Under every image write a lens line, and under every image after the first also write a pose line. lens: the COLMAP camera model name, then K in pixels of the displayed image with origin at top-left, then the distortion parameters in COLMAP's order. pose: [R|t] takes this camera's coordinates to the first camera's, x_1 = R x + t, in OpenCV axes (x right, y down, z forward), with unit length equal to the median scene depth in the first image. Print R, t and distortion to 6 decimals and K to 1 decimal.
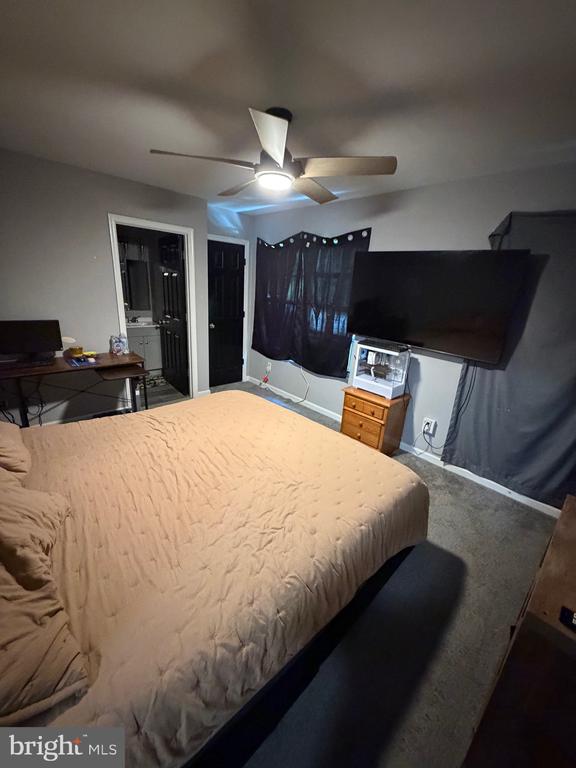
lens RADIAL K [[305.4, 0, 287.8], [0, 305.4, 380.8], [0, 0, 1]] dist [0.009821, -0.000250]
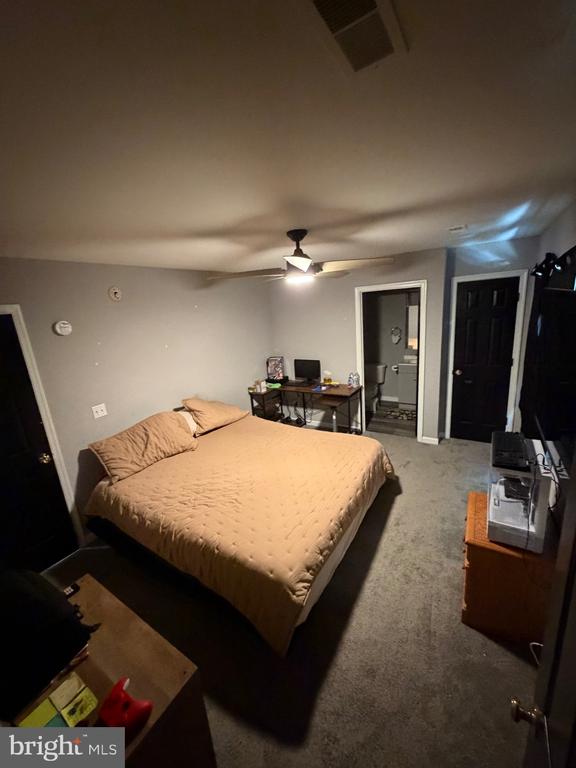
lens RADIAL K [[305.4, 0, 287.8], [0, 305.4, 380.8], [0, 0, 1]] dist [0.009821, -0.000250]
pose [[0.238524, 0.143356, -0.960497, 0.615232], [-0.207081, 0.973805, 0.093917, -0.166815], [0.948801, 0.176499, 0.261963, 0.350789]]
